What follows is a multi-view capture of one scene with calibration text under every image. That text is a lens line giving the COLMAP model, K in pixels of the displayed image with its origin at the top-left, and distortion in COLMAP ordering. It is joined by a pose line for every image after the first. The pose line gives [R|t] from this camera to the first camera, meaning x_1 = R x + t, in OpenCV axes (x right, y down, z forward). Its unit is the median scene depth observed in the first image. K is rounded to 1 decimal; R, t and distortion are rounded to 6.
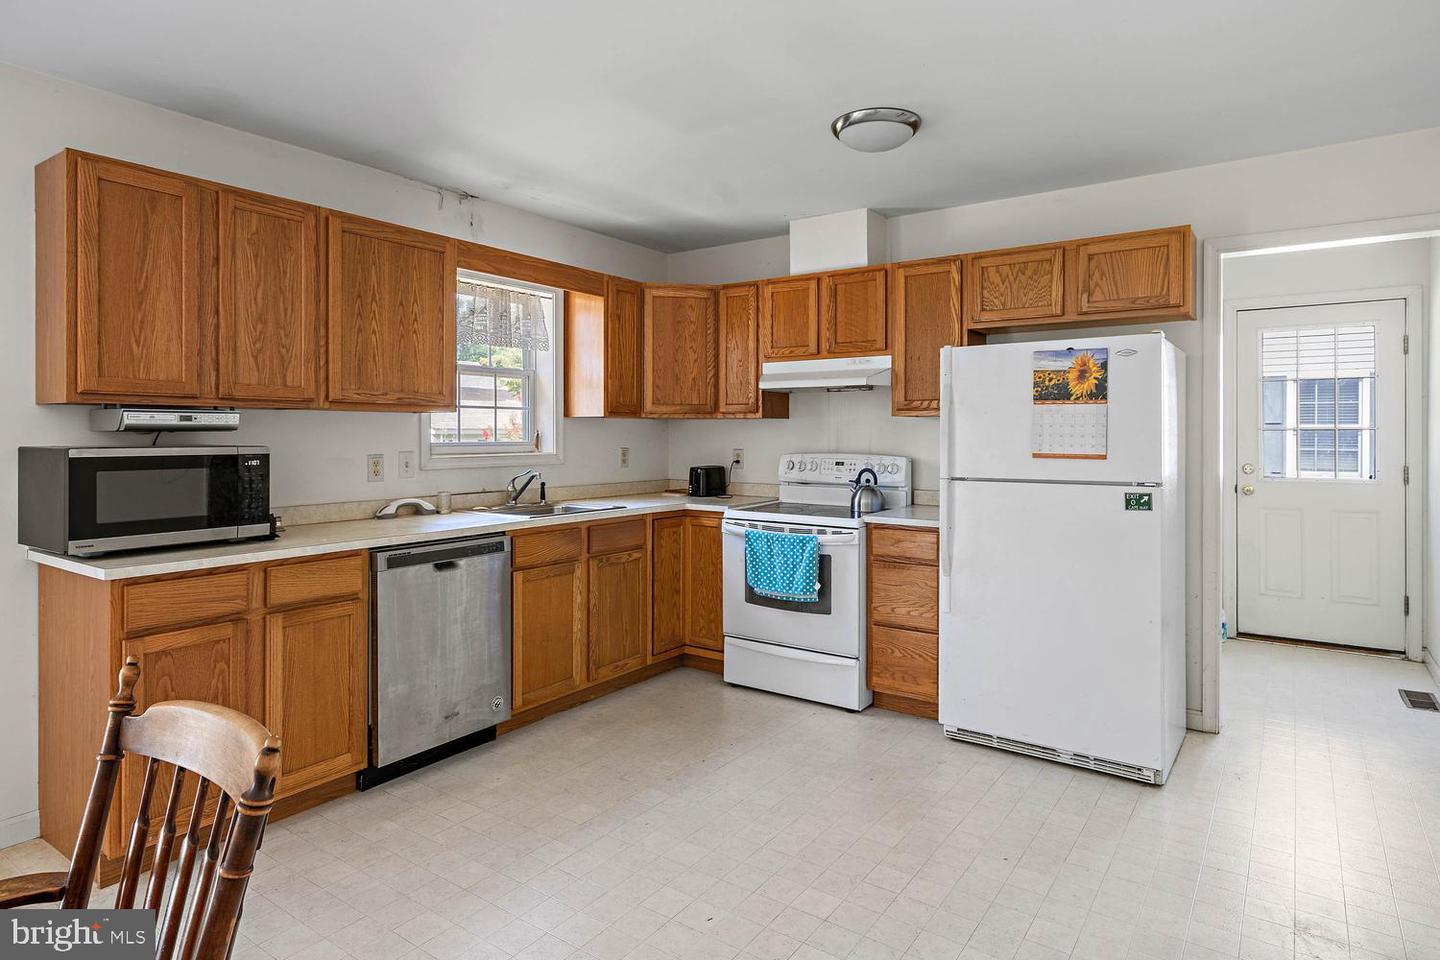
lens RADIAL K [[811.1, 0, 729.5], [0, 811.1, 432.6], [0, 0, 1]] dist [0.003347, 0.003566]
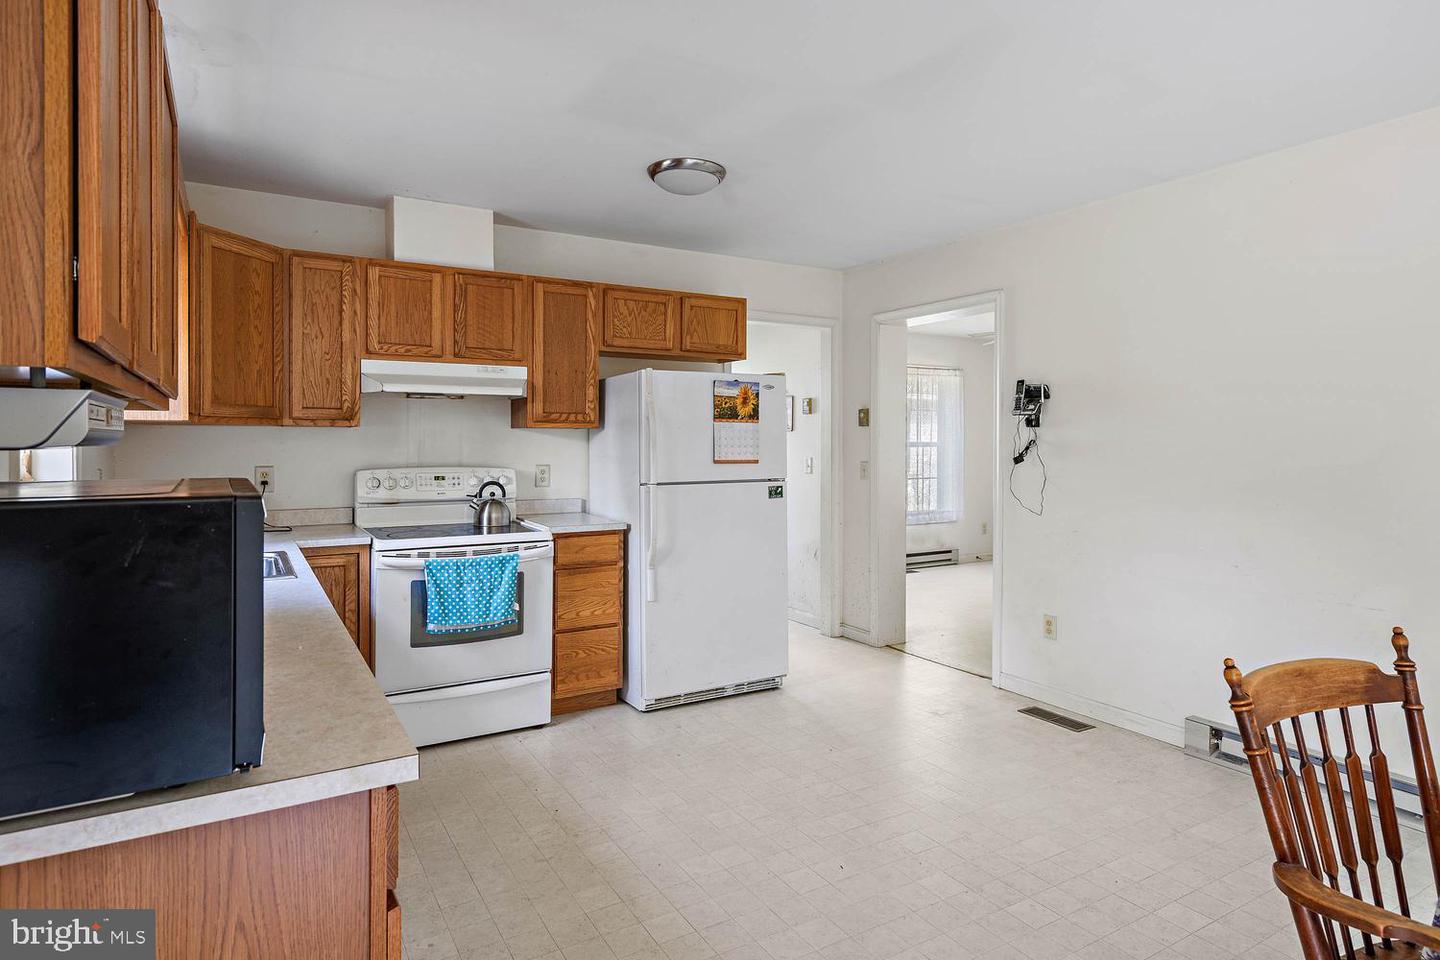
lens RADIAL K [[811.1, 0, 728.0], [0, 811.1, 442.7], [0, 0, 1]] dist [0.003347, 0.003566]
pose [[0.406164, -0.002546, 0.913797, -0.689561], [0.000393, 0.999997, 0.002611, -0.004542], [-0.913800, -0.000701, 0.406164, 0.409830]]
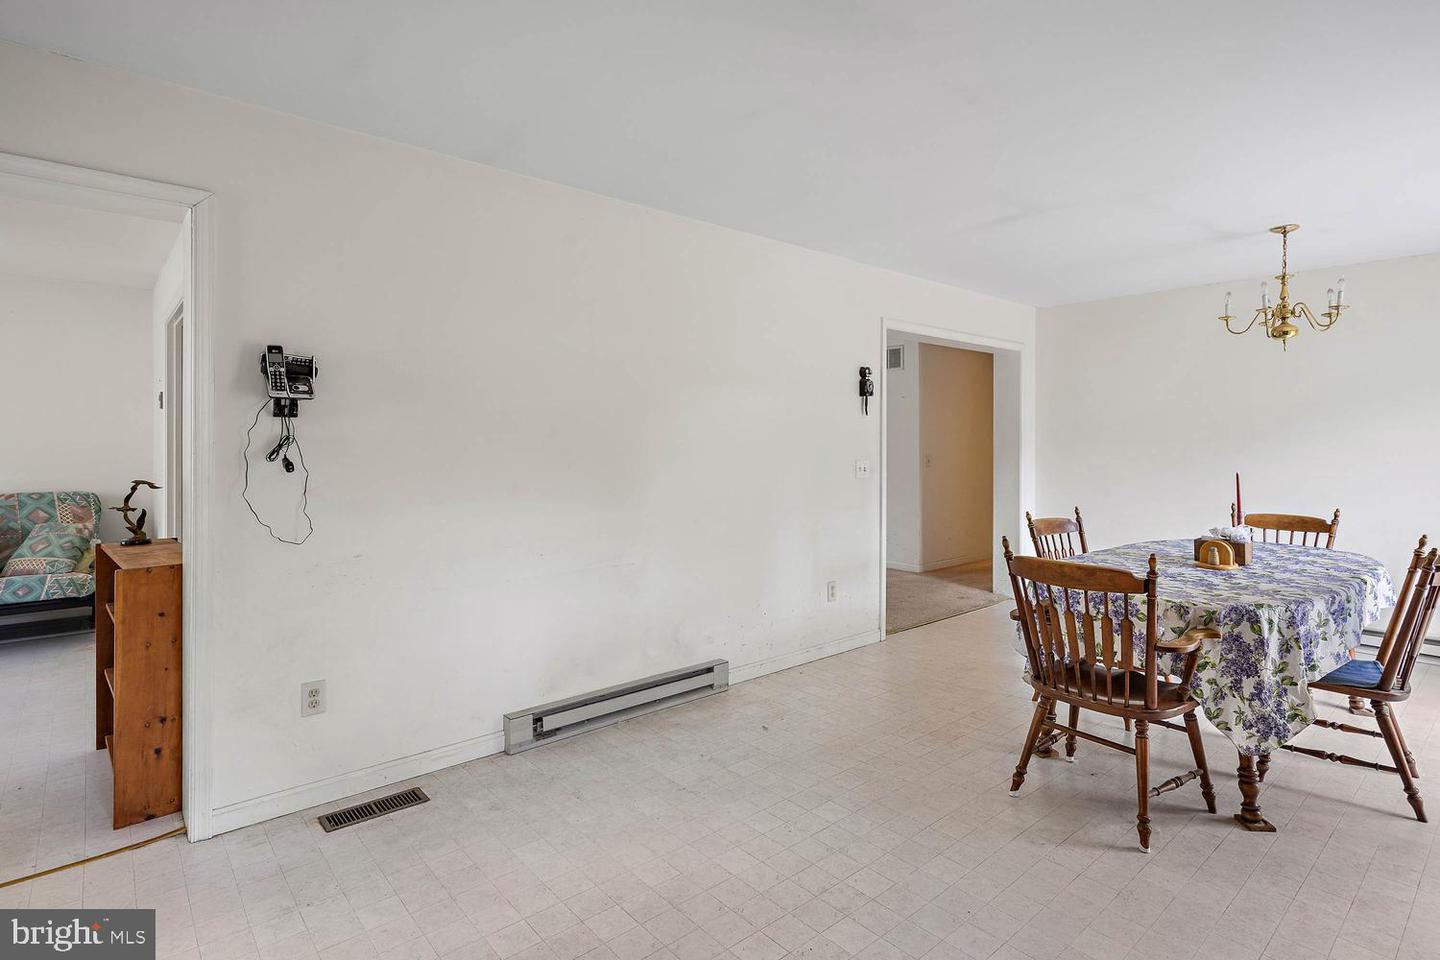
lens RADIAL K [[726.9, 0, 732.2], [0, 726.9, 443.7], [0, 0, 1]] dist [-0.000334, 0.000124]
pose [[-0.970820, -0.006875, 0.239710, -0.048252], [-0.004858, 0.999948, 0.009004, -0.006343], [-0.239760, 0.007577, -0.970803, 1.061577]]
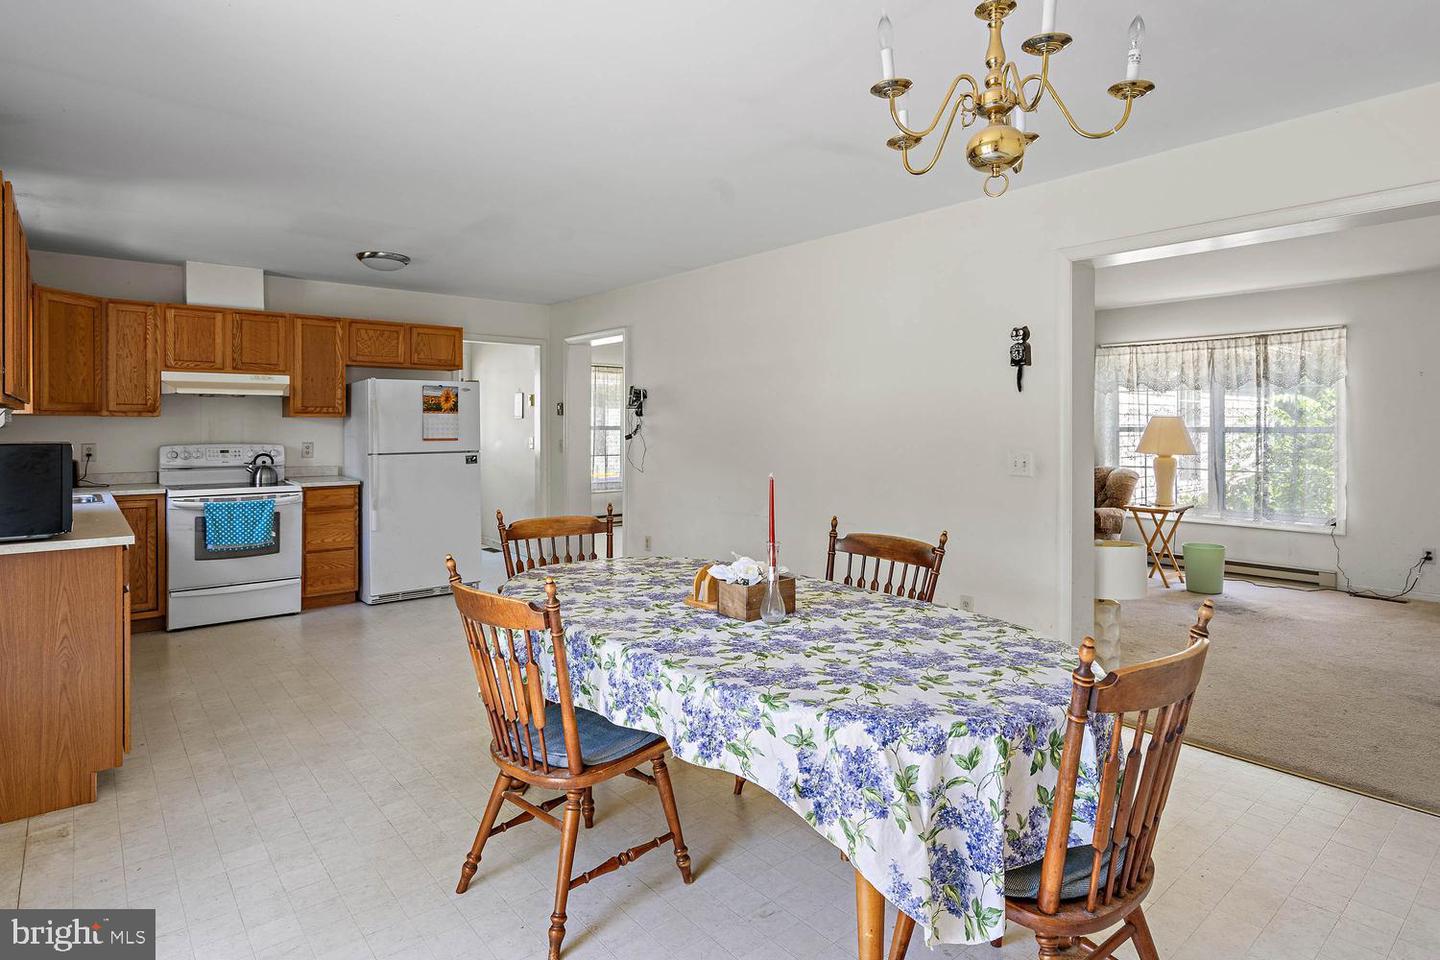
lens RADIAL K [[766.6, 0, 723.1], [0, 766.6, 426.9], [0, 0, 1]] dist [0.002331, 0.003359]
pose [[0.256847, -0.002673, 0.966448, -1.061947], [0.002441, 0.999995, 0.002117, -0.003313], [-0.966449, 0.001816, 0.256853, -0.136040]]
